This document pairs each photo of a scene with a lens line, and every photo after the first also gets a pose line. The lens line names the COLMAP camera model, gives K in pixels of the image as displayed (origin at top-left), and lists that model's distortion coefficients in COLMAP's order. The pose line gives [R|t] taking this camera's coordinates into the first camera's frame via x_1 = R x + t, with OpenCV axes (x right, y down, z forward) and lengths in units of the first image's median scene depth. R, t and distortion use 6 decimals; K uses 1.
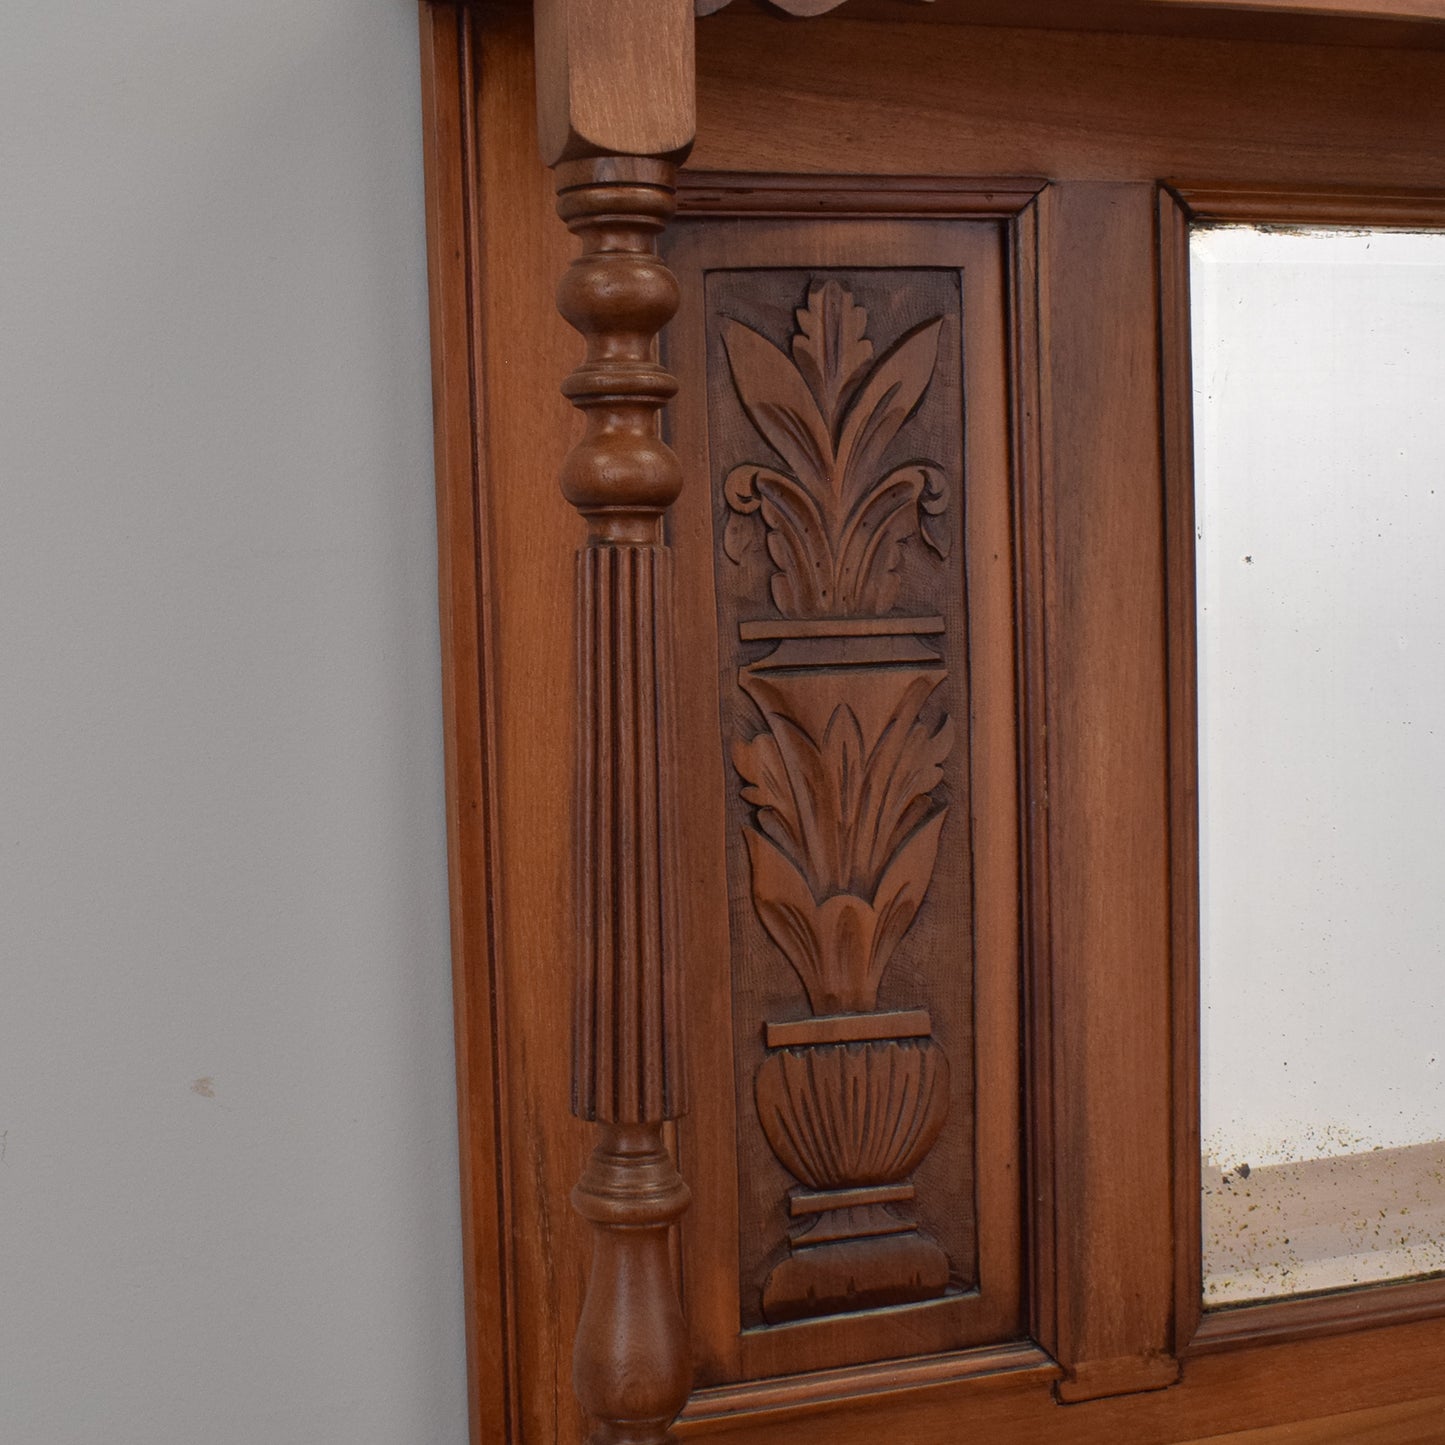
lens RADIAL K [[2341.8, 0, 617.8], [0, 2341.8, 721.9], [0, 0, 1]] dist [-0.044708, -0.059410]
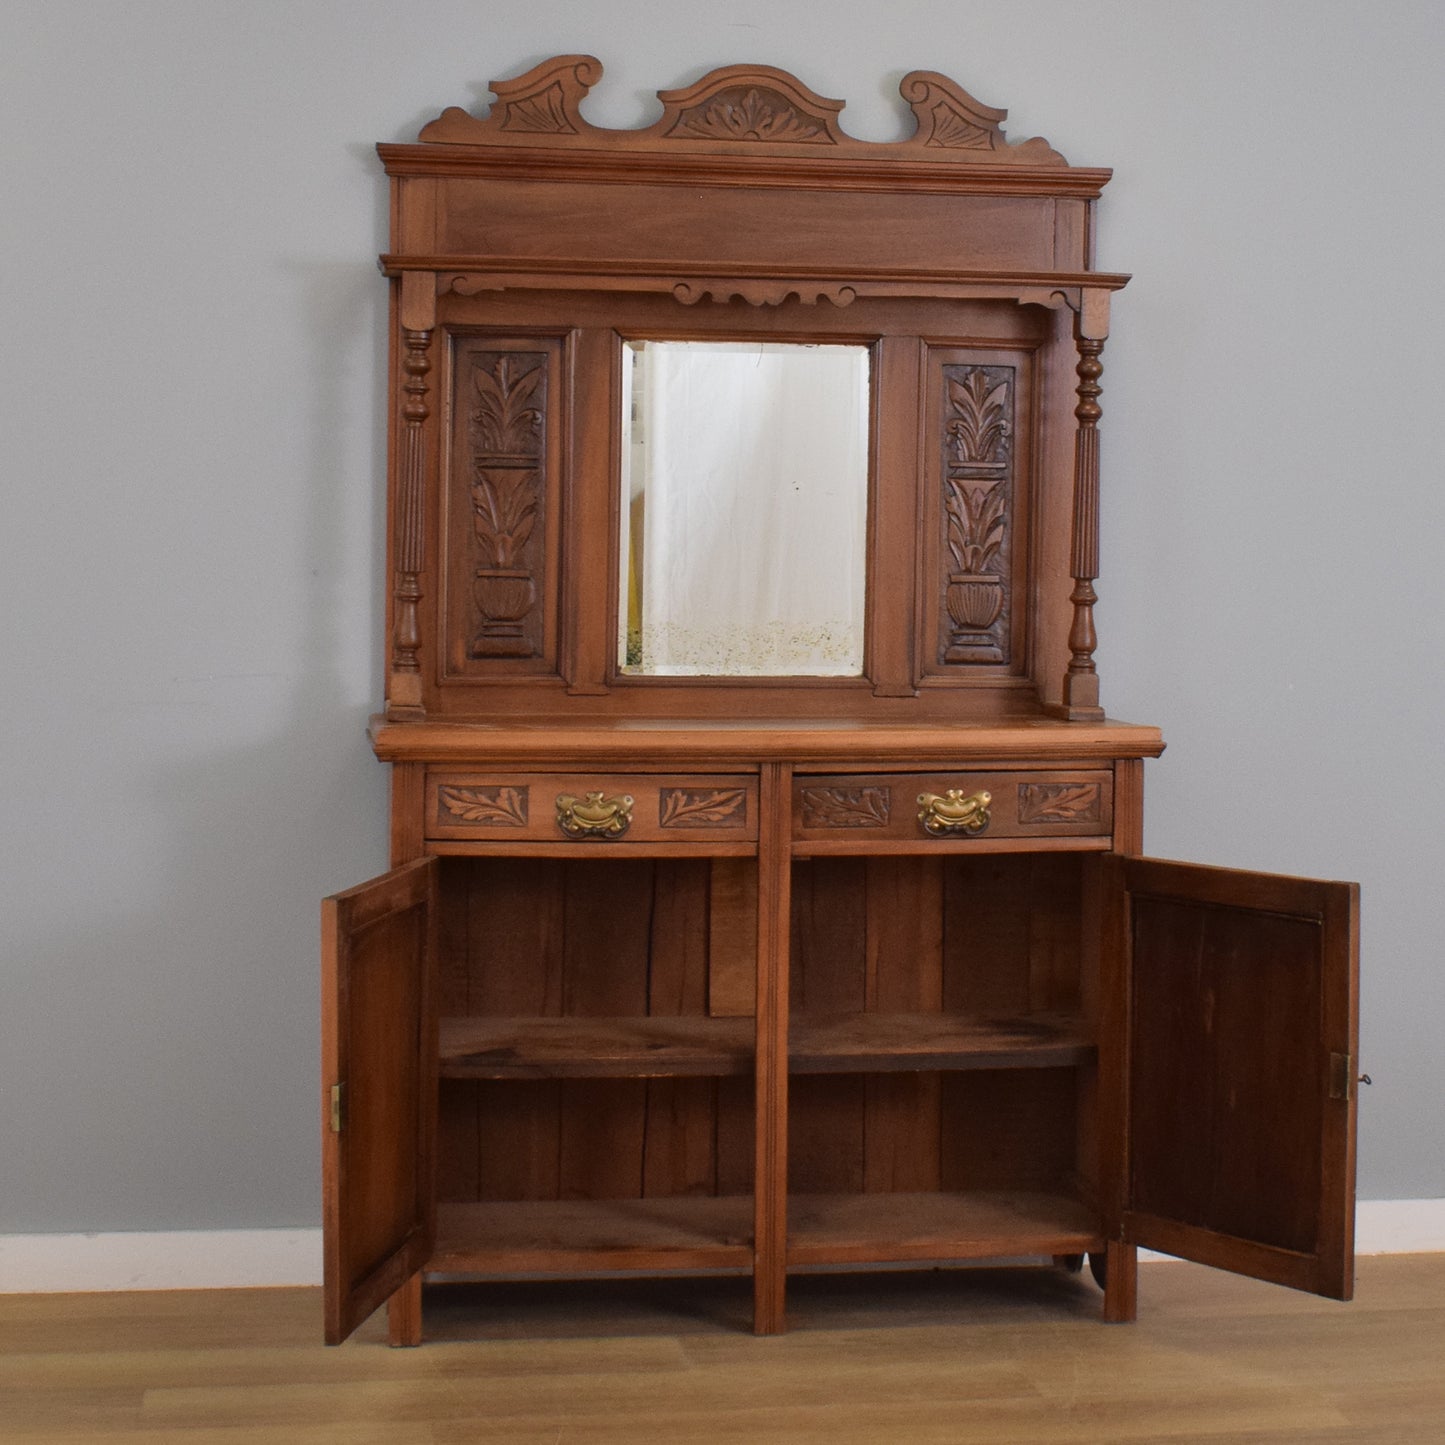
lens RADIAL K [[2927.7, 0, 823.7], [0, 2927.7, 634.3], [0, 0, 1]] dist [-0.085949, -0.050824]
pose [[0.989923, 0.053637, -0.131056, 1.136533], [-0.055645, 0.998382, -0.011703, 0.246461], [0.130216, 0.018877, 0.991306, -3.198077]]
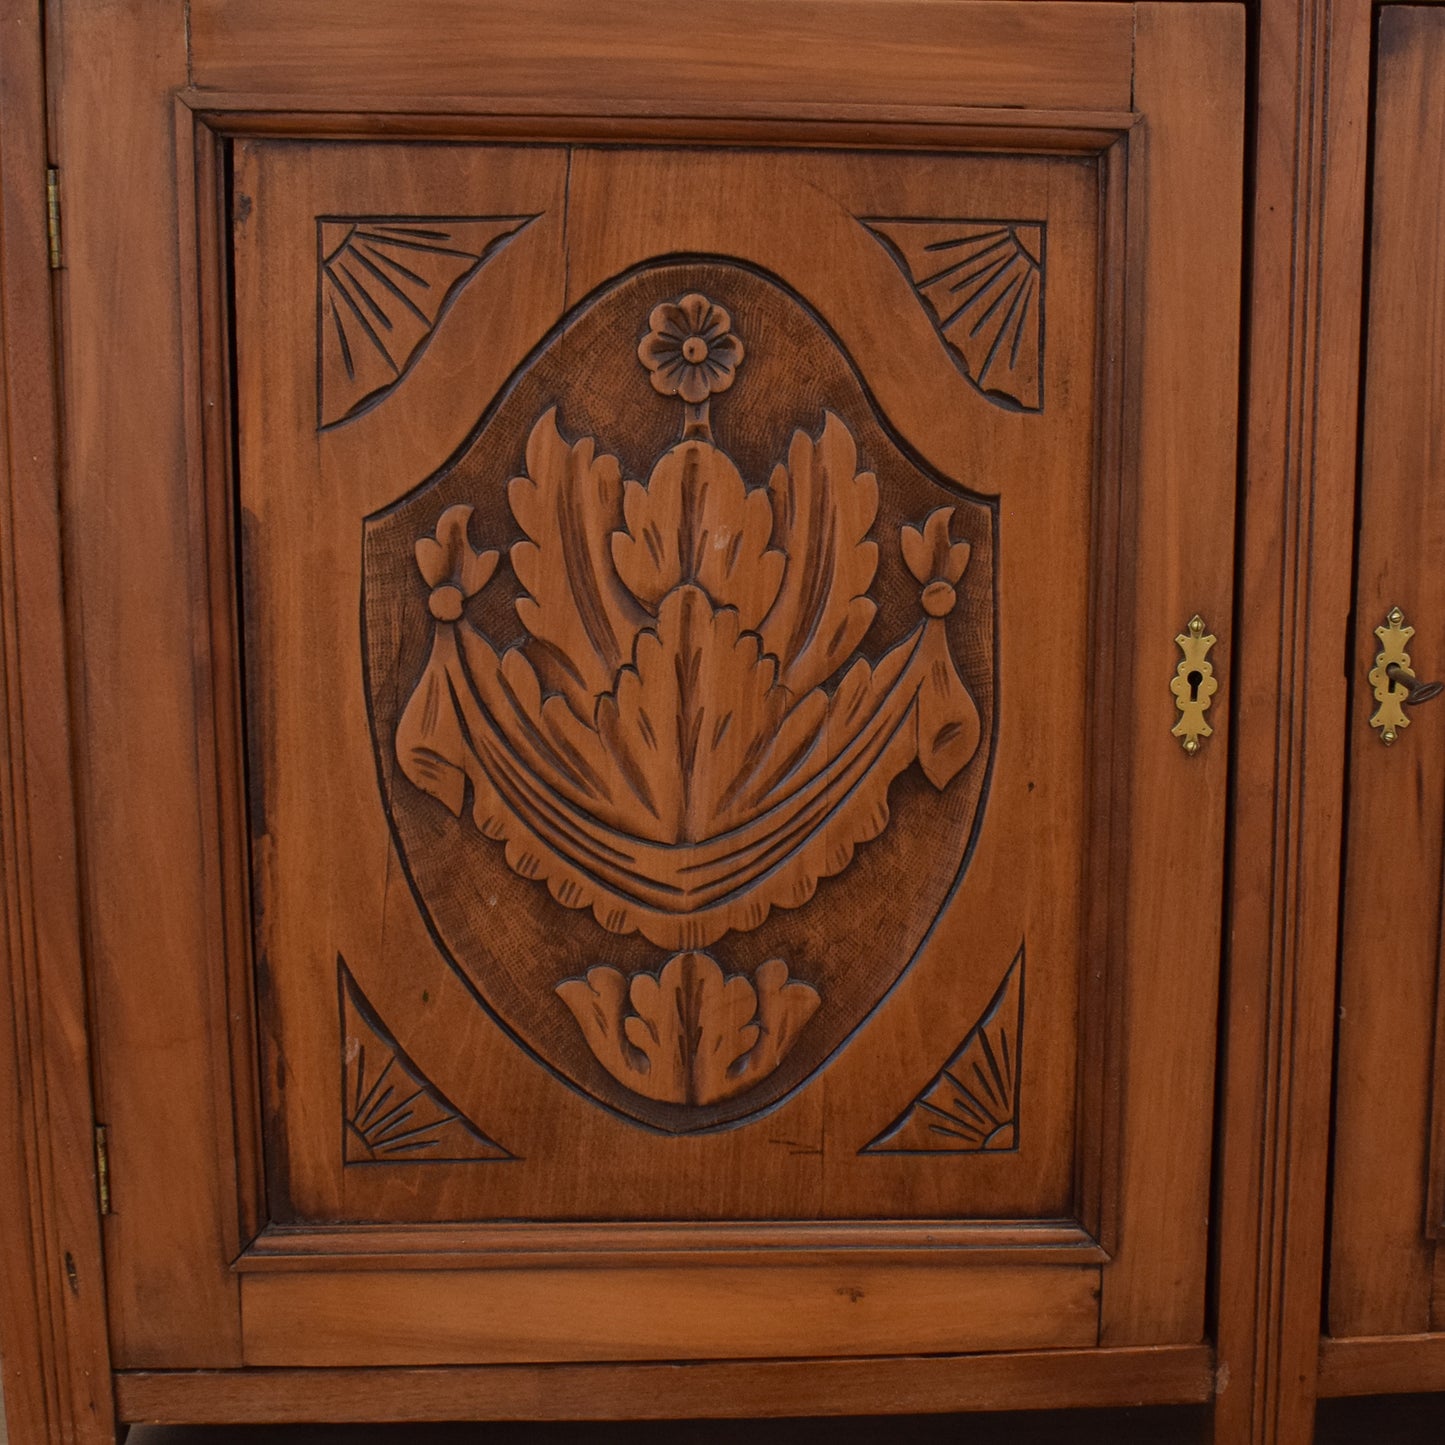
lens RADIAL K [[2423.4, 0, 773.0], [0, 2423.4, 721.8], [0, 0, 1]] dist [-0.081741, -0.044600]
pose [[0.970698, 0.077180, -0.227570, 0.582667], [-0.045750, 0.989053, 0.140290, 0.665164], [0.235906, -0.125768, 0.963603, -0.147961]]
